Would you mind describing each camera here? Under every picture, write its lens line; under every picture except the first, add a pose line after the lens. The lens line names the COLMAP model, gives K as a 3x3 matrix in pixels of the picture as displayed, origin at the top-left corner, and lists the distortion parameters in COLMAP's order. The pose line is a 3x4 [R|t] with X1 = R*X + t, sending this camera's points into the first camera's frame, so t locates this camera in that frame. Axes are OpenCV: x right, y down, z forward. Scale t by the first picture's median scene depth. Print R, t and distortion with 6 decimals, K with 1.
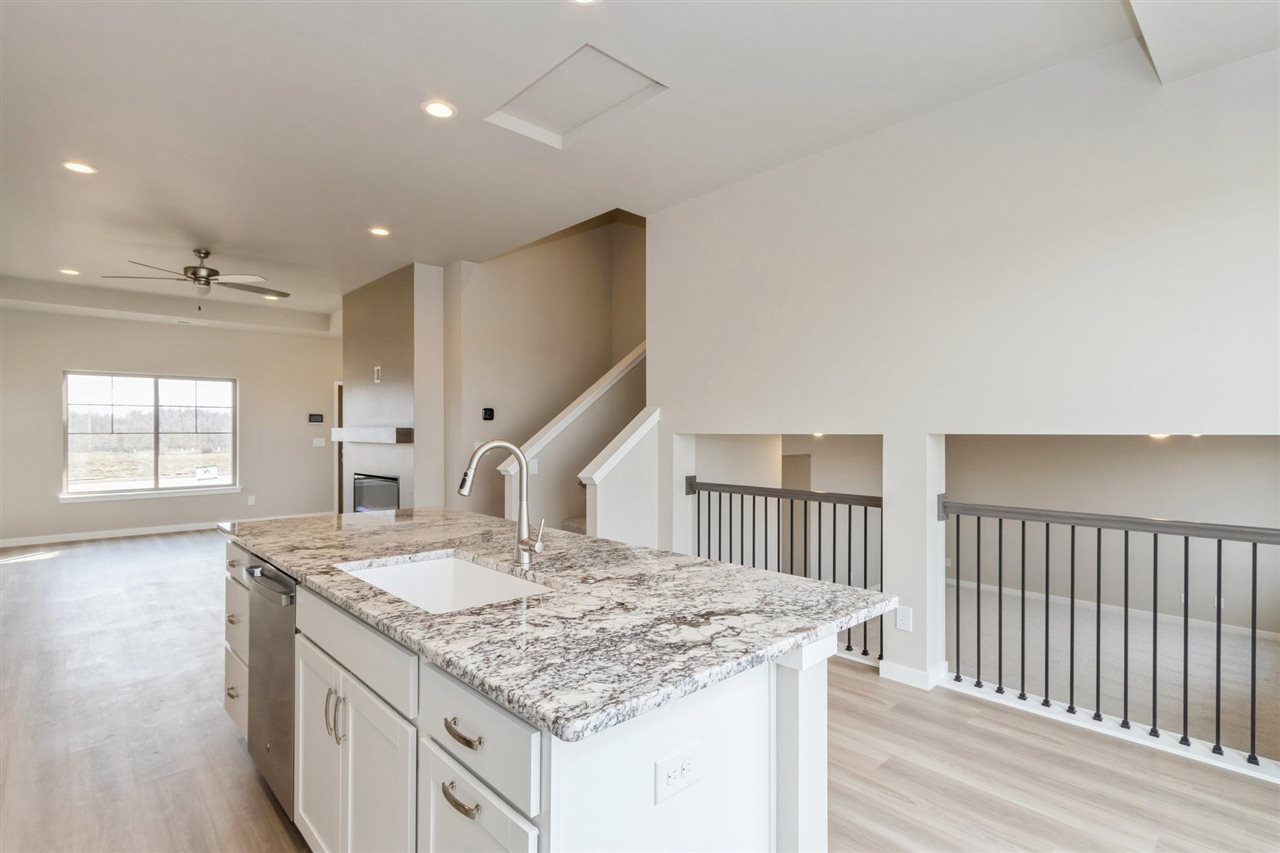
lens RADIAL K [[616.3, 0, 640.0], [0, 616.3, 426.5], [0, 0, 1]] dist [0.003968, 0.000367]
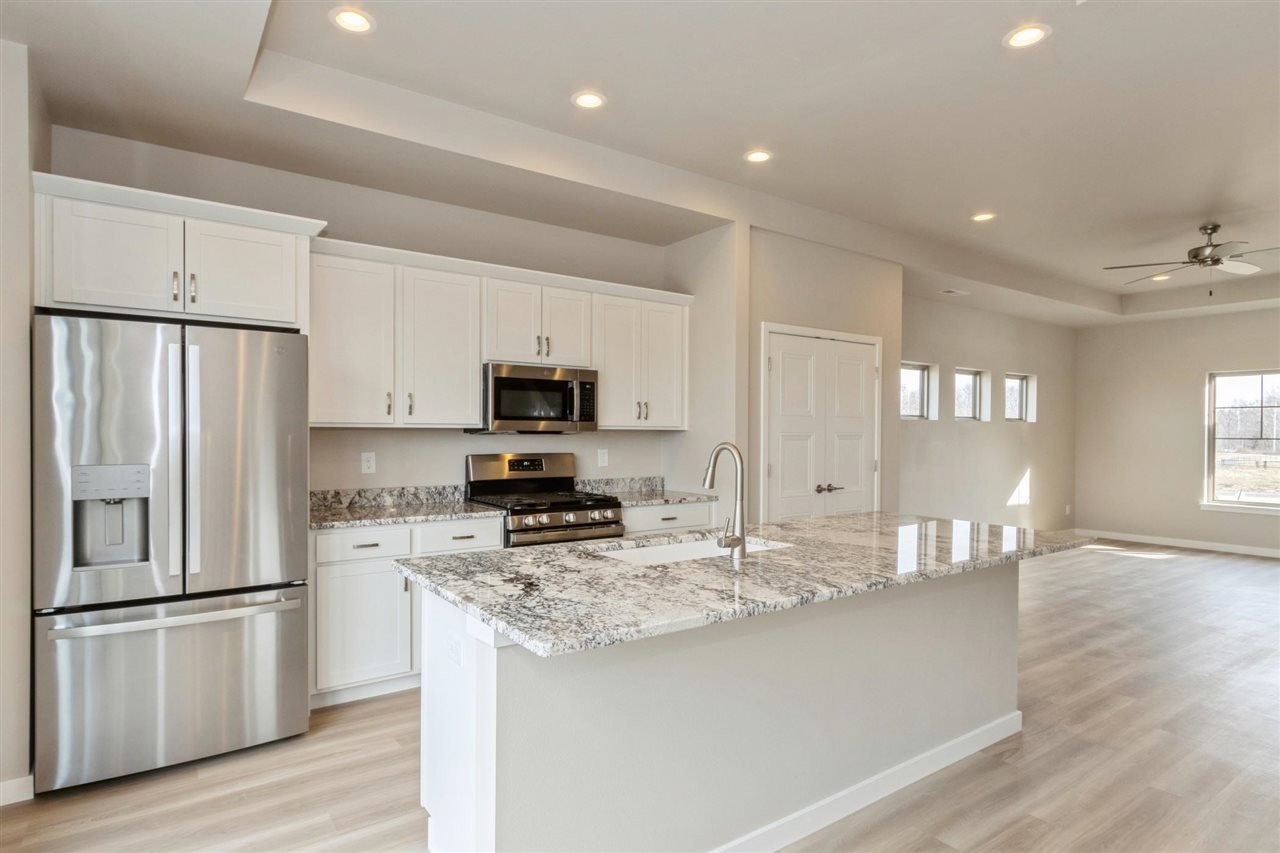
lens RADIAL K [[695.1, 0, 636.1], [0, 695.1, 434.0], [0, 0, 1]] dist [-0.002205, 0.000335]
pose [[-0.137491, 0.003098, -0.990498, 0.294867], [0.000962, 0.999995, 0.002994, 0.000537], [0.990503, -0.000541, -0.137493, 0.284730]]
